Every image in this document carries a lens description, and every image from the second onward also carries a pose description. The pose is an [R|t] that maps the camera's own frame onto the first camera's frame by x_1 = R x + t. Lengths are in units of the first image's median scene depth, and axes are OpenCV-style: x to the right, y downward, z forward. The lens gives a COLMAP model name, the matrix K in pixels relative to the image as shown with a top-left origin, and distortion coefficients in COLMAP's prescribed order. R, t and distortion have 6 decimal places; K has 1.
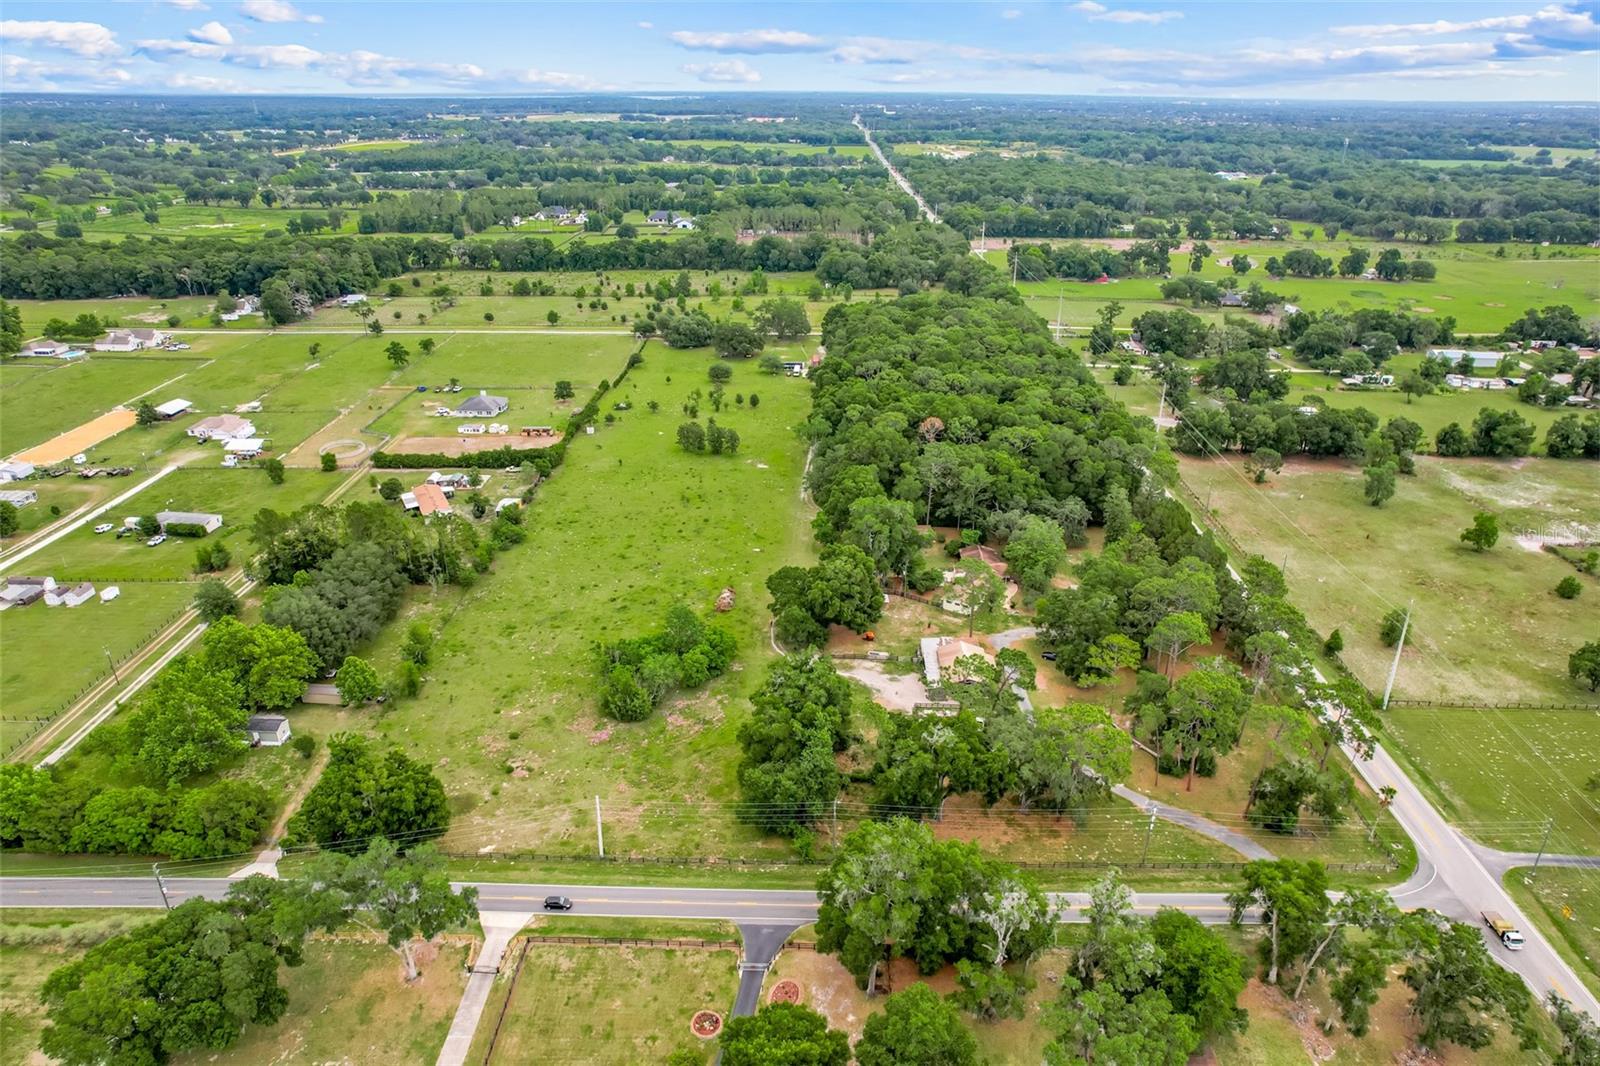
lens RADIAL K [[1031.0, 0, 809.1], [0, 1031.0, 531.8], [0, 0, 1]] dist [-0.087761, 0.079563]
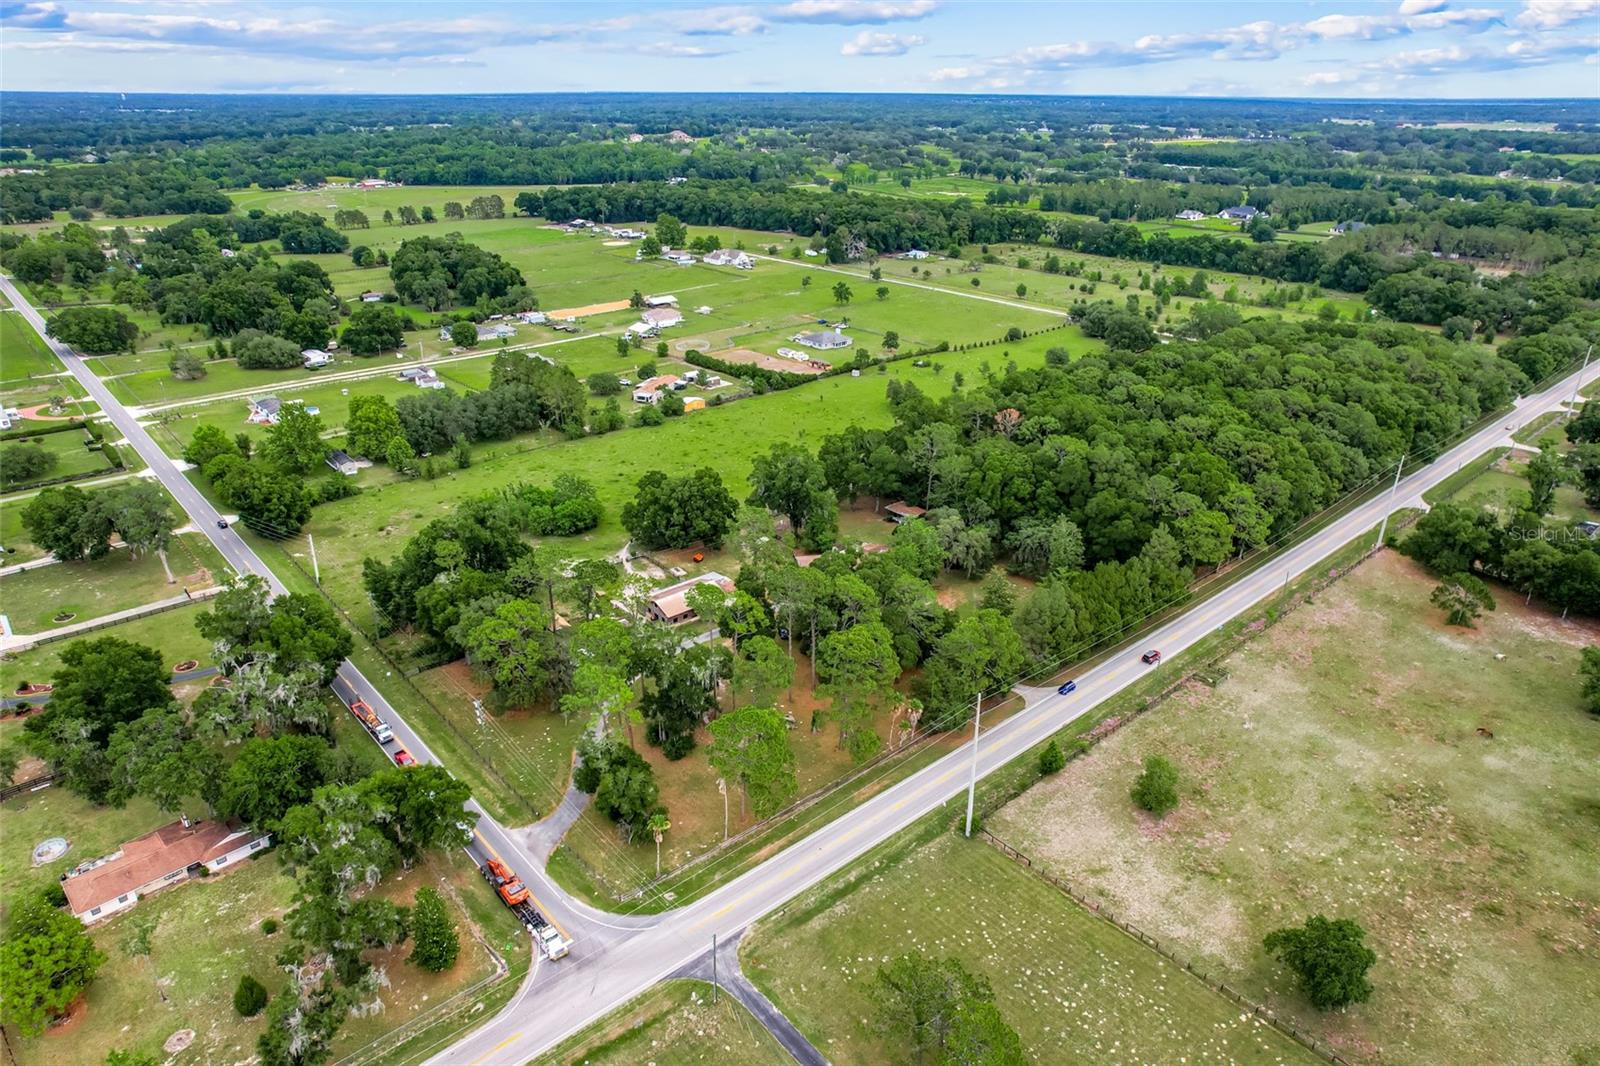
lens RADIAL K [[1031.0, 0, 809.1], [0, 1031.0, 531.8], [0, 0, 1]] dist [-0.087761, 0.079563]
pose [[0.668573, 0.293237, -0.683390, 0.497468], [-0.296587, 0.947865, 0.116565, -0.047120], [0.681942, 0.124753, 0.720688, 0.185383]]
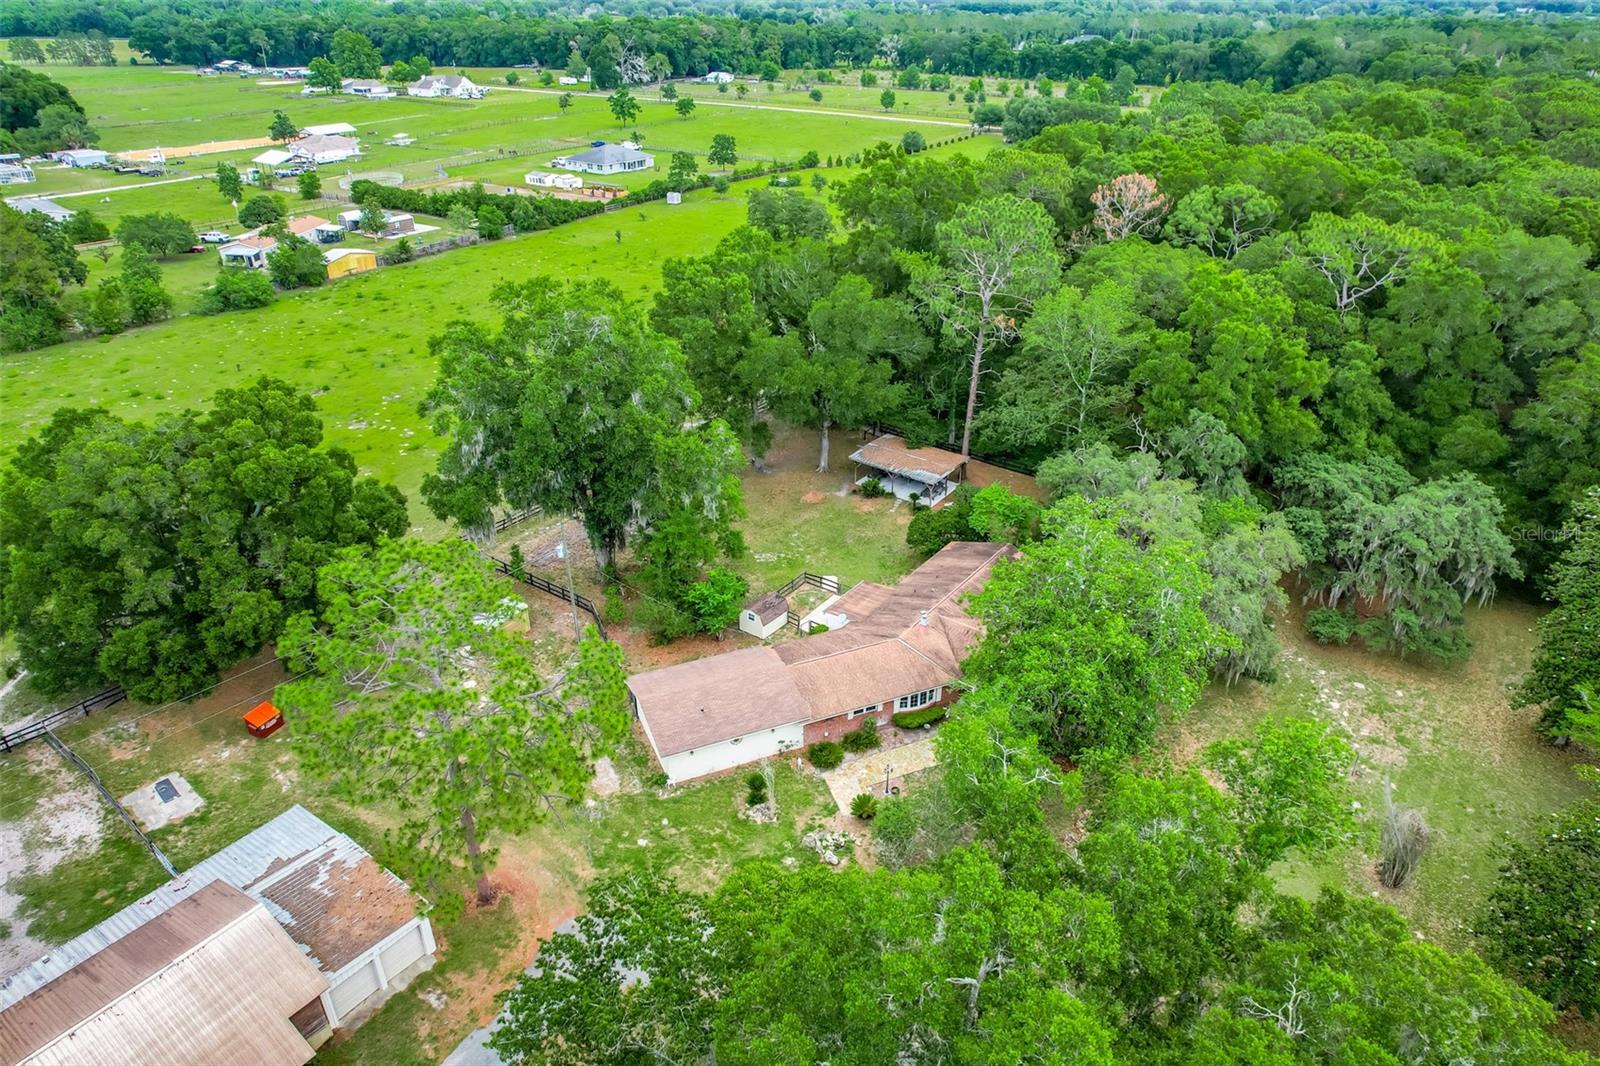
lens RADIAL K [[1031.0, 0, 809.1], [0, 1031.0, 531.8], [0, 0, 1]] dist [-0.087761, 0.079563]
pose [[0.816821, 0.267286, -0.511235, 0.184306], [-0.226778, 0.963617, 0.141470, -0.013164], [0.530448, 0.000381, 0.847717, 0.494583]]
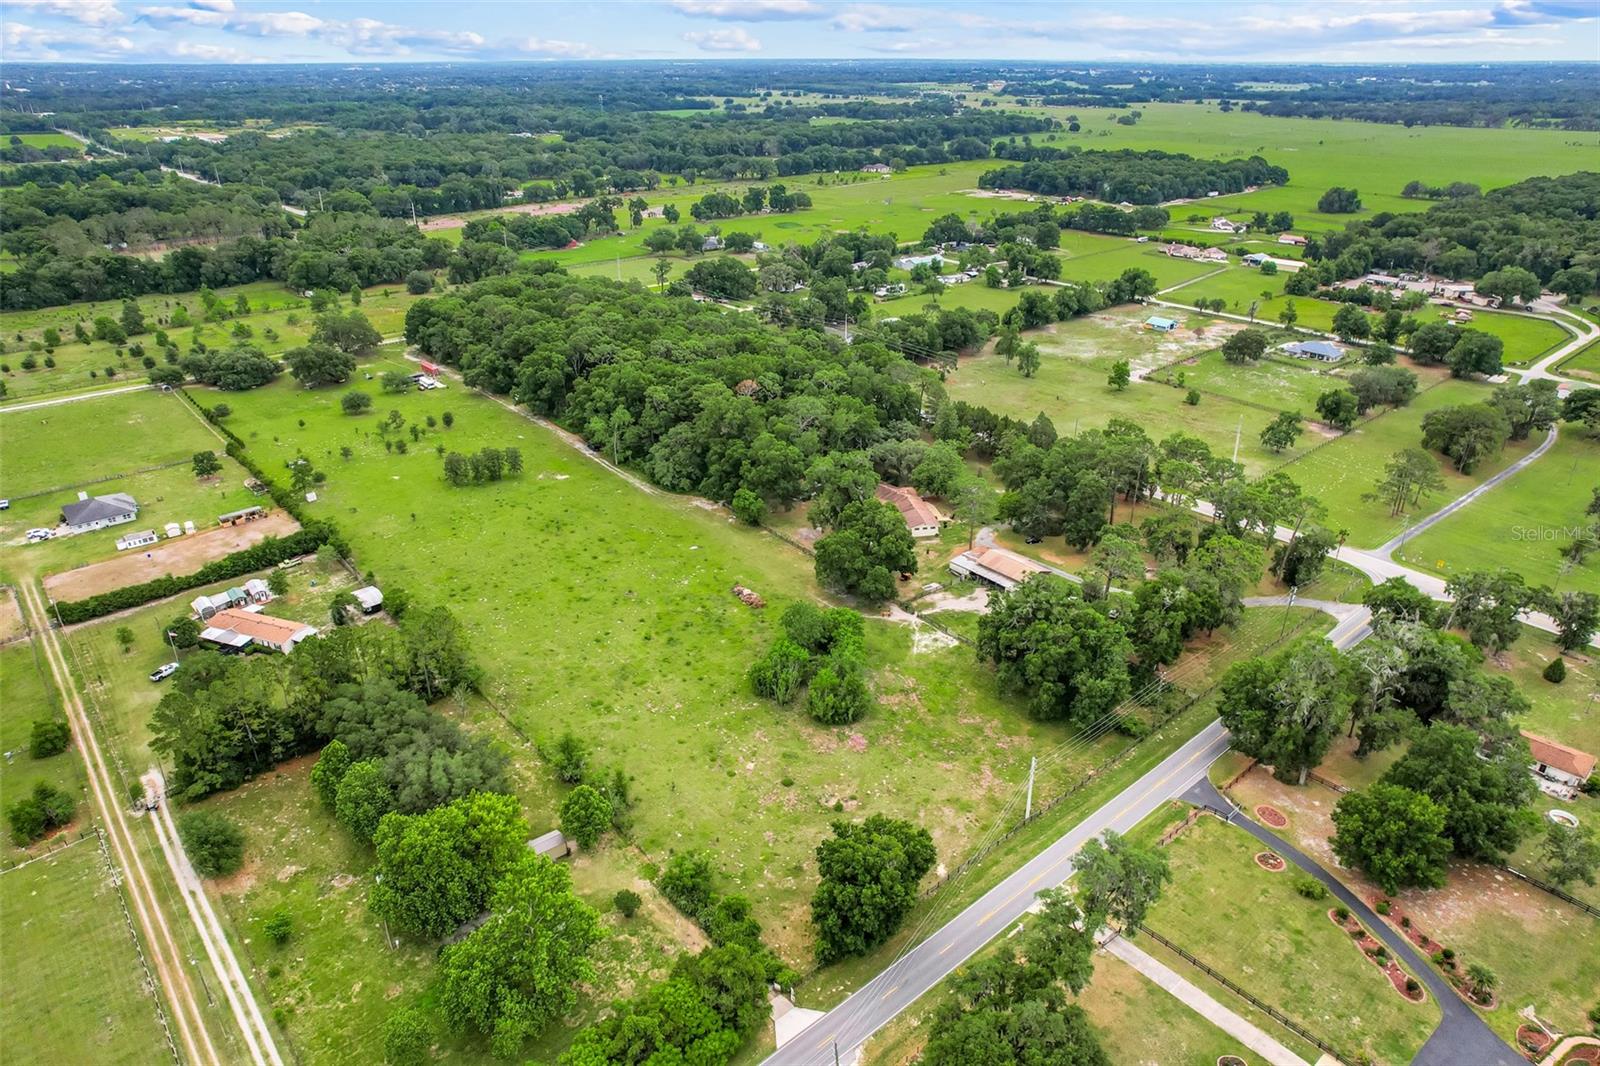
lens RADIAL K [[1031.0, 0, 809.1], [0, 1031.0, 531.8], [0, 0, 1]] dist [-0.087761, 0.079563]
pose [[0.741128, -0.291650, 0.604706, -0.373249], [0.273582, 0.953733, 0.124683, -0.059009], [-0.613092, 0.073031, 0.786628, 0.127270]]
